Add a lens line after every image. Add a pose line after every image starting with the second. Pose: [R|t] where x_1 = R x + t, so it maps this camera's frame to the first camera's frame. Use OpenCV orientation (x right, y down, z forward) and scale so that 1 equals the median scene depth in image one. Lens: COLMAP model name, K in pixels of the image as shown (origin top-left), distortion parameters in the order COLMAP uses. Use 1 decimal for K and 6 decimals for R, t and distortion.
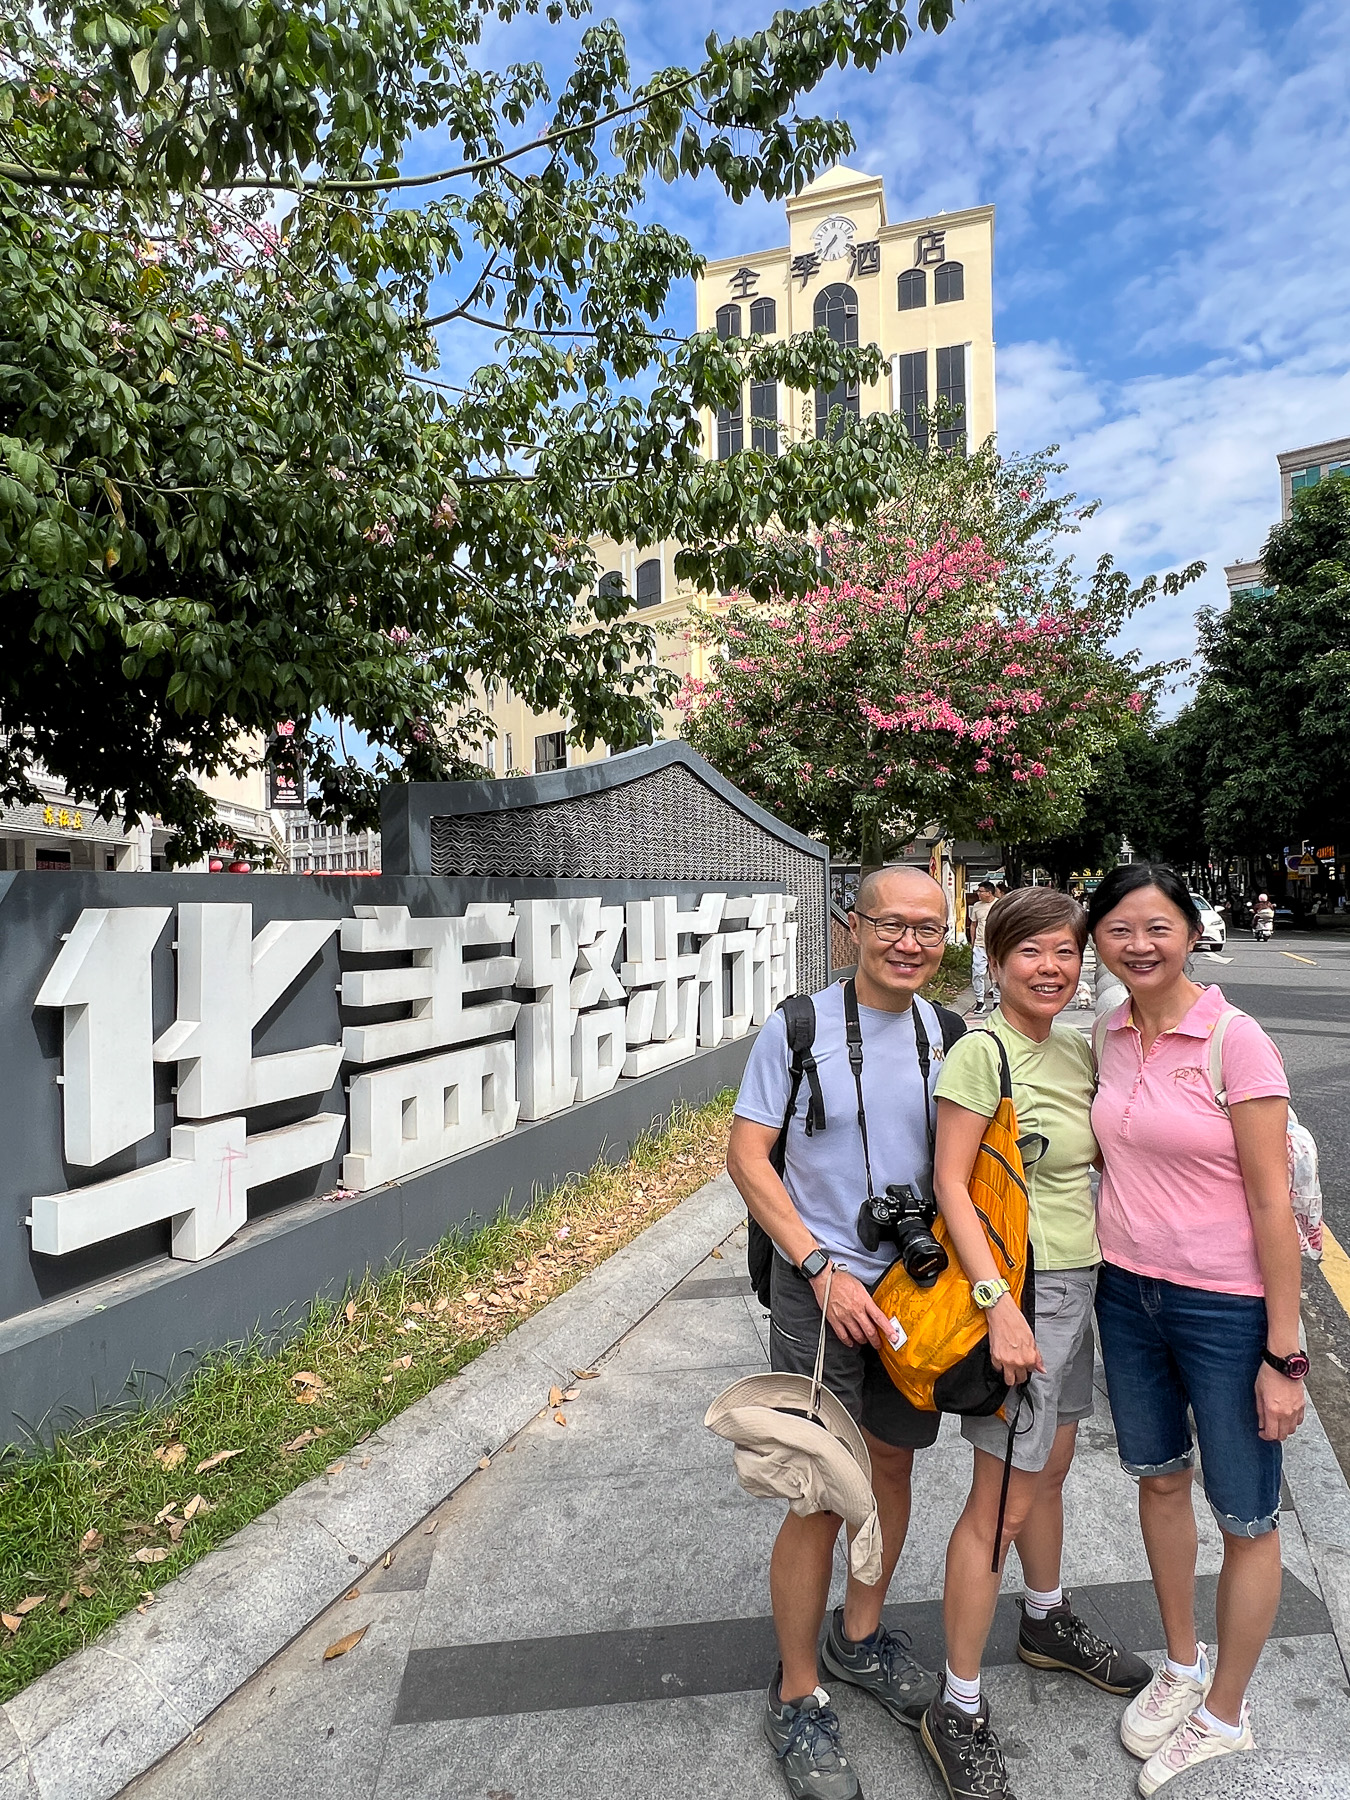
lens RADIAL K [[1075.8, 0, 675.0], [0, 1075.8, 900.0], [0, 0, 1]] dist [0.001019, -0.001822]
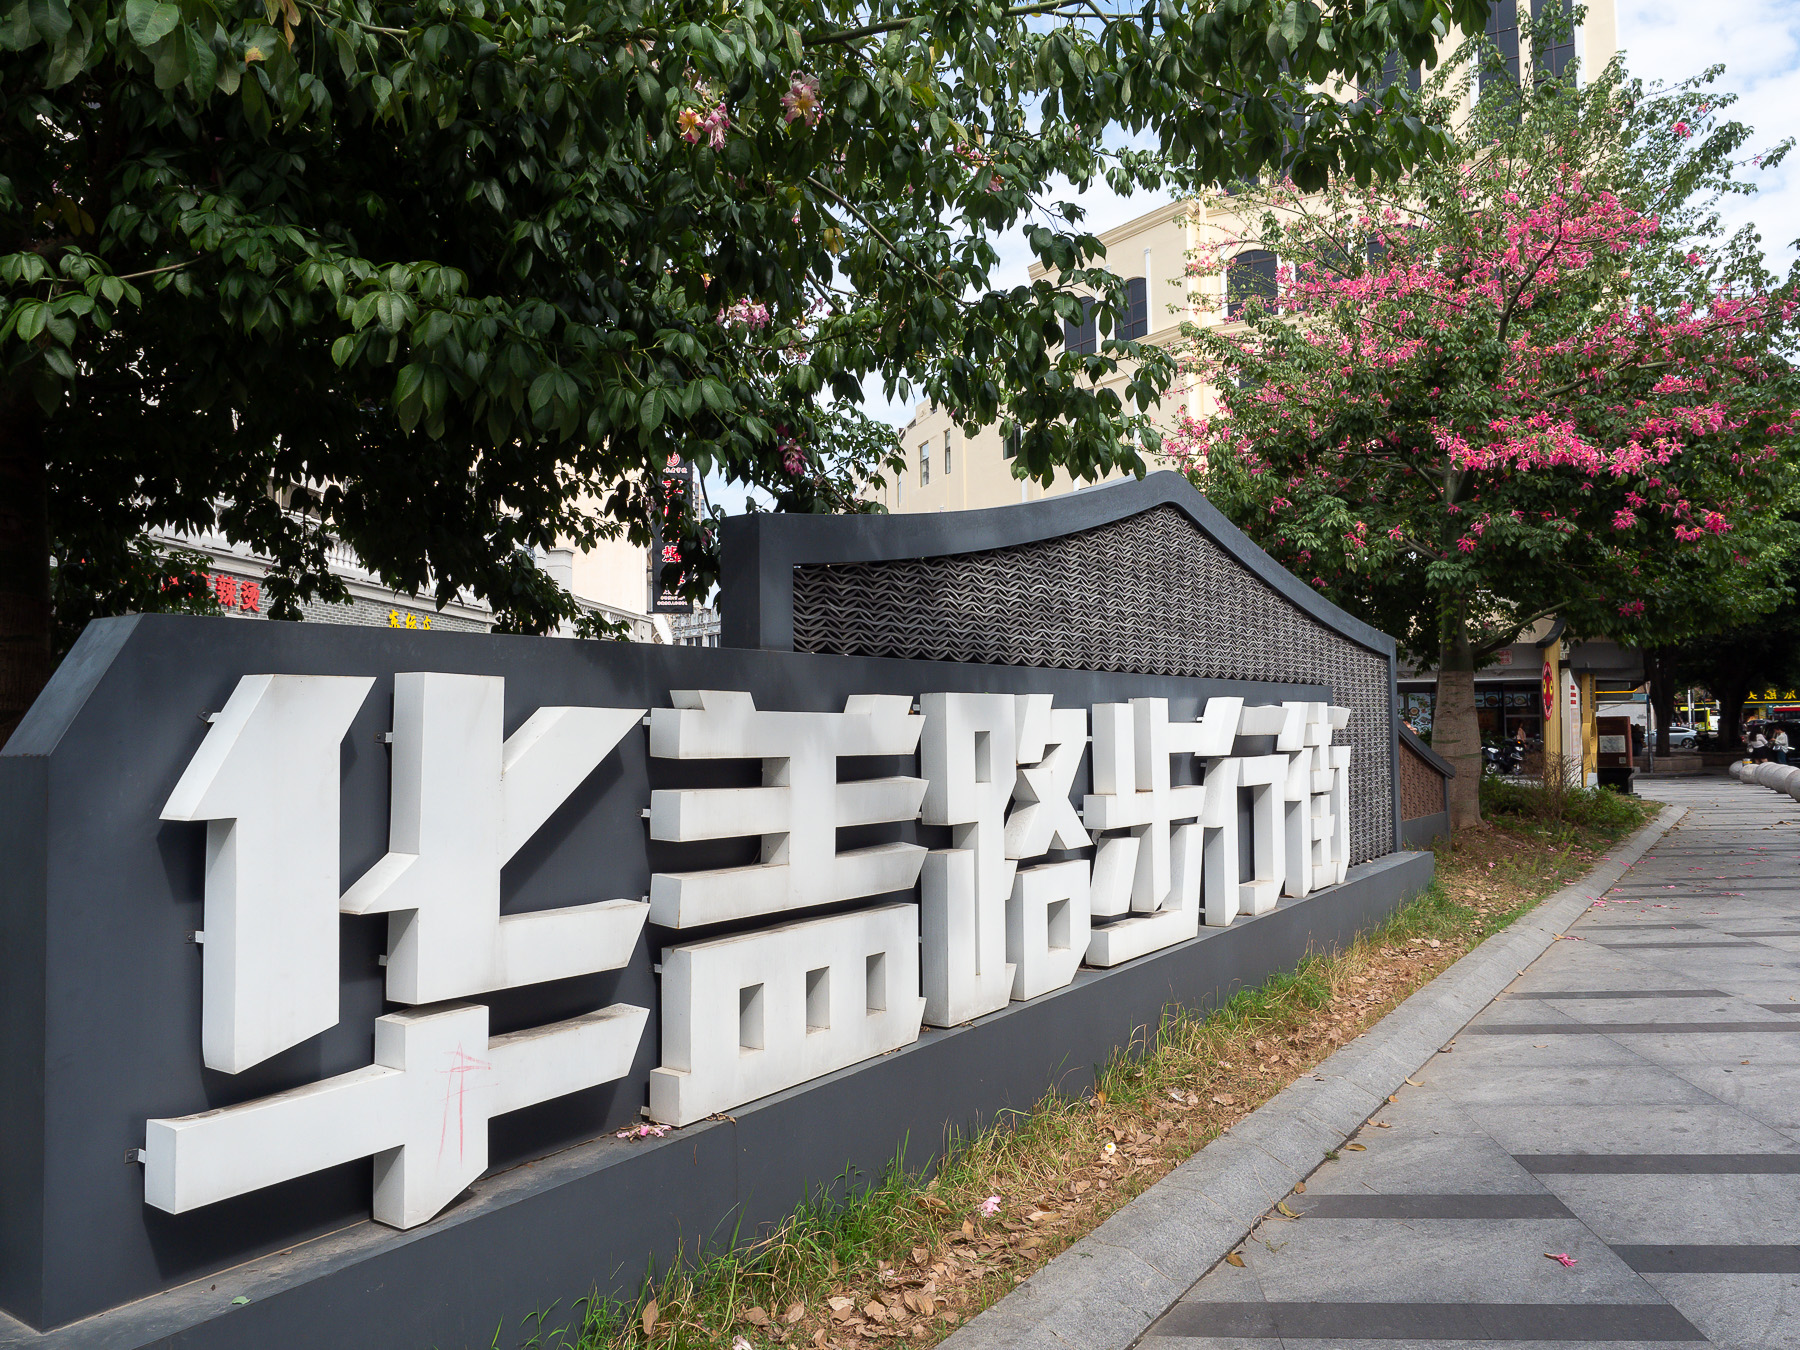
lens RADIAL K [[1354.5, 0, 900.0], [0, 1354.5, 675.0], [0, 0, 1]] dist [-0.009630, 0.000971]
pose [[0.980951, -0.003043, -0.194229, 0.001776], [-0.005992, 0.998927, -0.045914, 0.027881], [0.194161, 0.046203, 0.979881, 0.174563]]
